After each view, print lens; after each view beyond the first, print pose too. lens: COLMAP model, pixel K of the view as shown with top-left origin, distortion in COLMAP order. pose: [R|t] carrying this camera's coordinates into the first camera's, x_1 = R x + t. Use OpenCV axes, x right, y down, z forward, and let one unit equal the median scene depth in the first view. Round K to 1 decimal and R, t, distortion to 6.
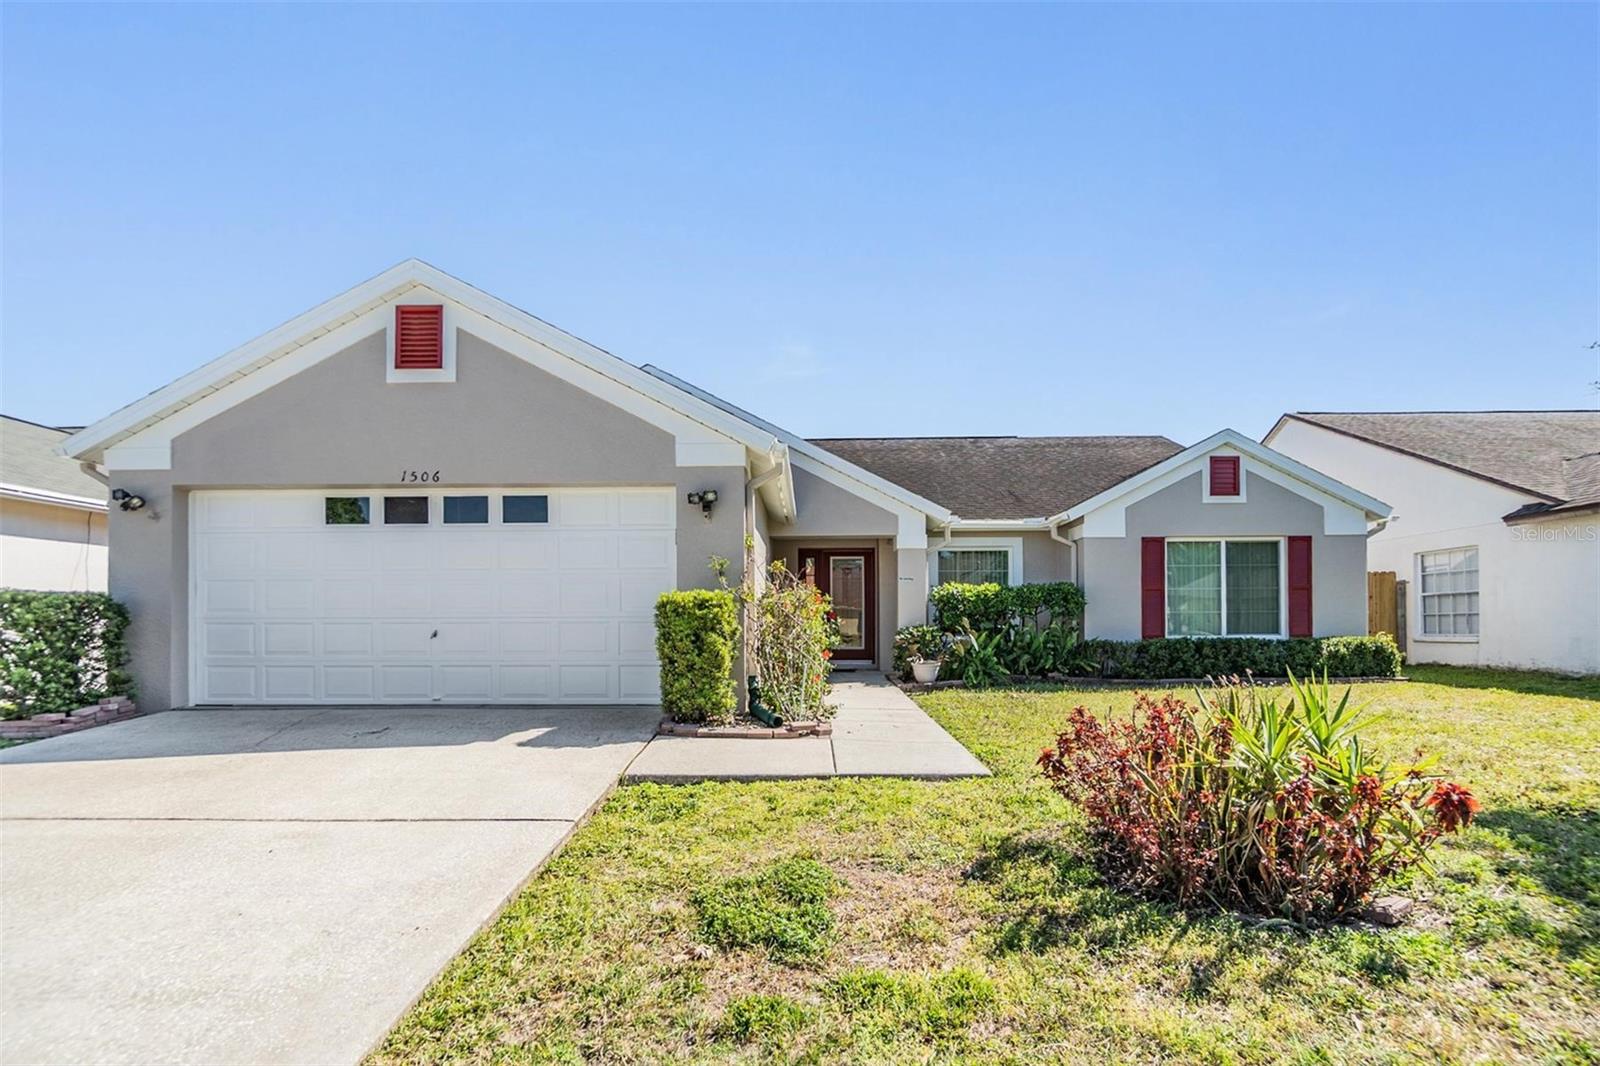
lens RADIAL K [[704.5, 0, 799.4], [0, 704.5, 620.7], [0, 0, 1]] dist [-0.001486, -0.000293]
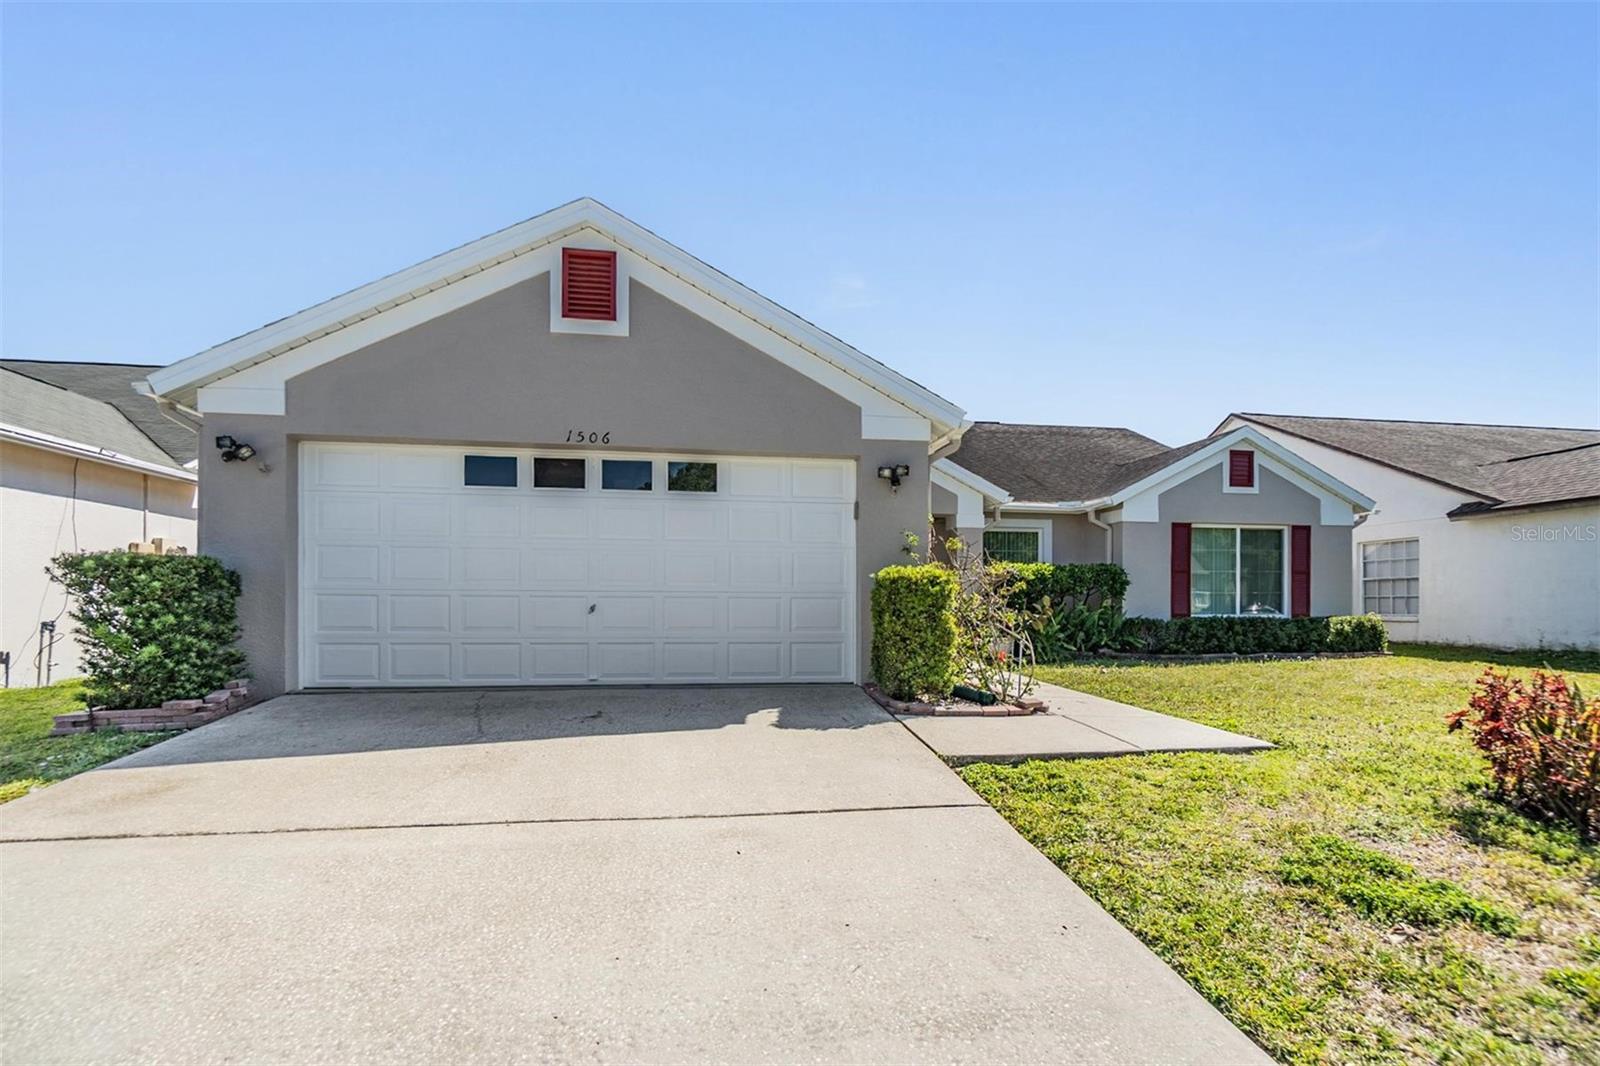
lens RADIAL K [[698.0, 0, 798.0], [0, 698.0, 602.5], [0, 0, 1]] dist [-0.001433, -0.000246]
pose [[0.987625, 0.008448, 0.156604, -0.267790], [-0.009826, 0.999919, 0.008032, 0.000614], [-0.156524, -0.009472, 0.987629, 0.037331]]
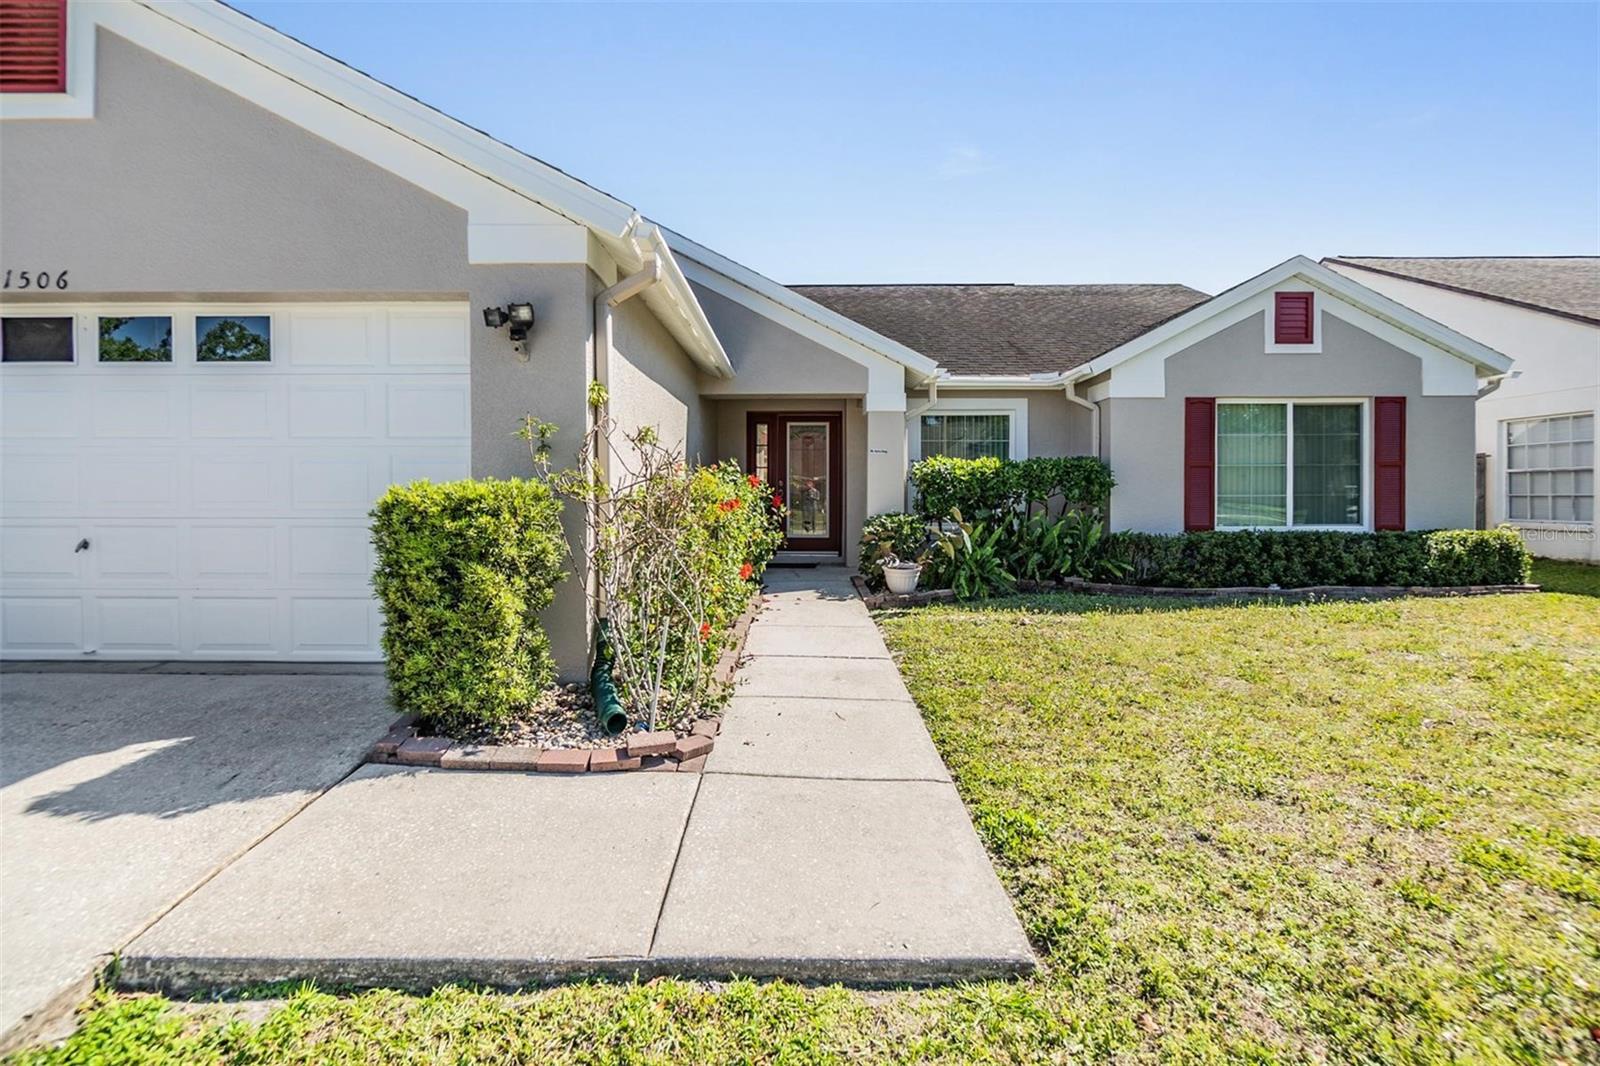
lens RADIAL K [[693.4, 0, 795.1], [0, 693.4, 498.2], [0, 0, 1]] dist [-0.003185, 0.000178]
pose [[0.999947, 0.002446, 0.010035, 0.058901], [-0.002611, 0.999862, 0.016401, -0.022346], [-0.009994, -0.016426, 0.999815, 0.271861]]
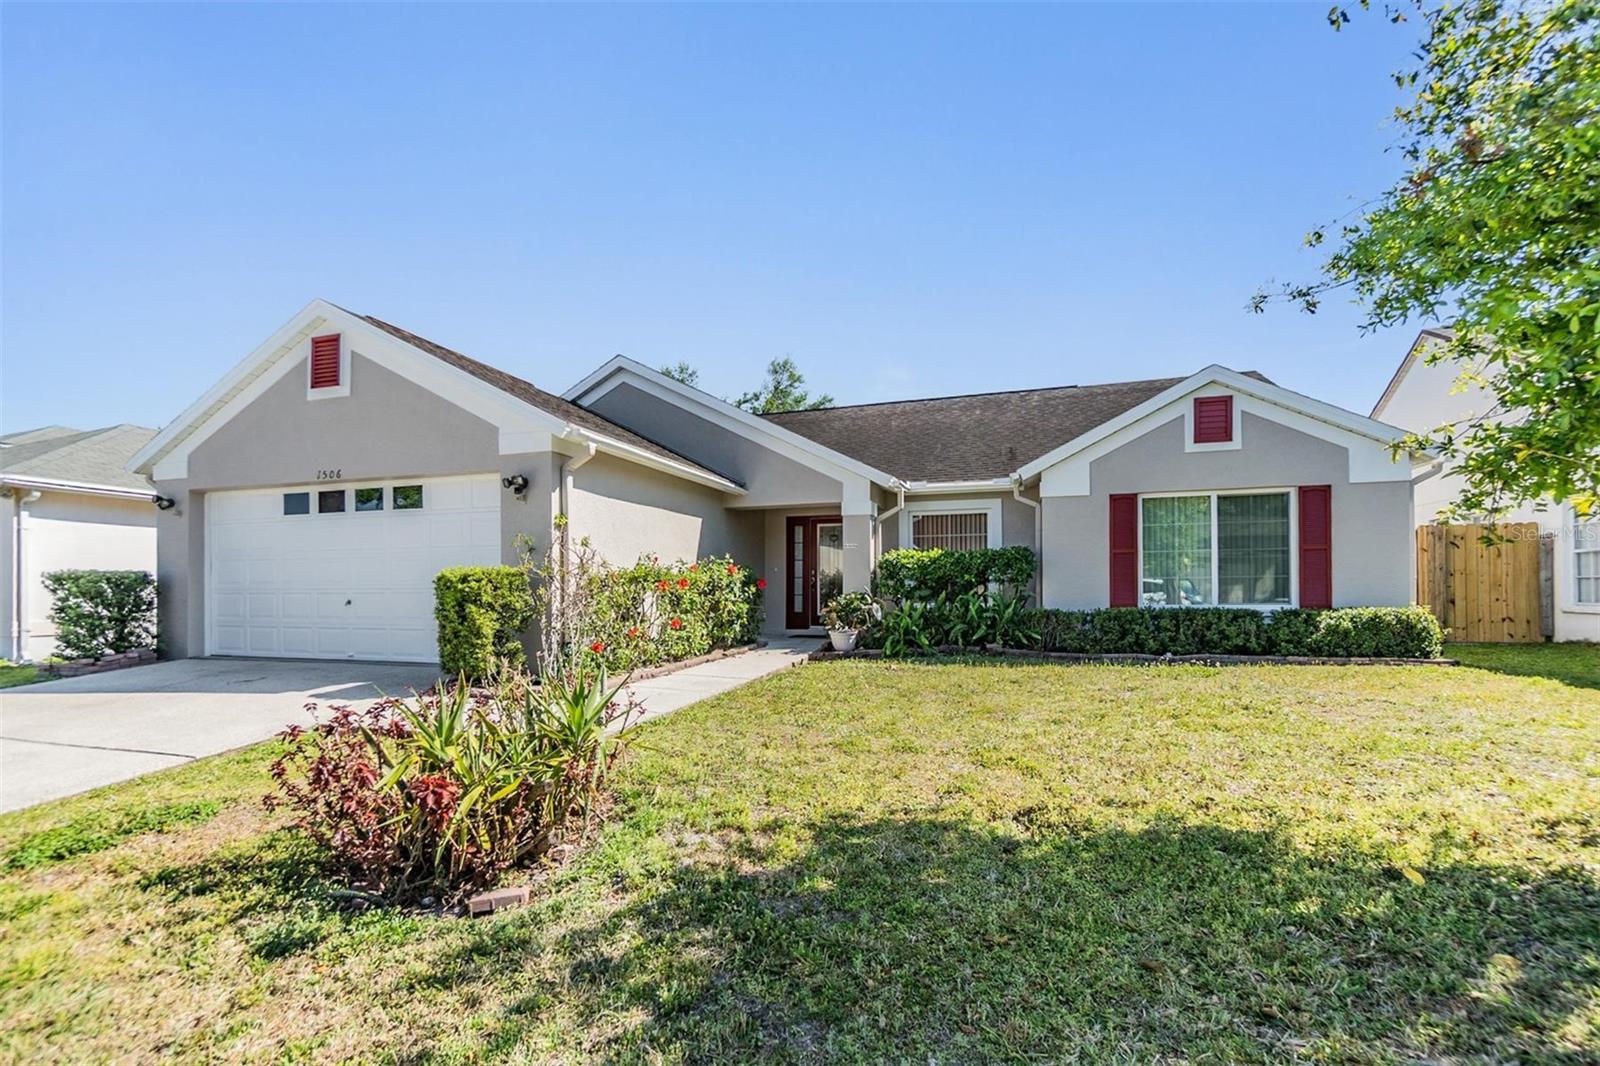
lens RADIAL K [[687.0, 0, 797.7], [0, 687.0, 584.8], [0, 0, 1]] dist [-0.000492, -0.000059]
pose [[0.959088, -0.002300, -0.283098, 0.384952], [0.003522, 0.999987, 0.003806, -0.008846], [0.283085, -0.004648, 0.959083, 0.052118]]
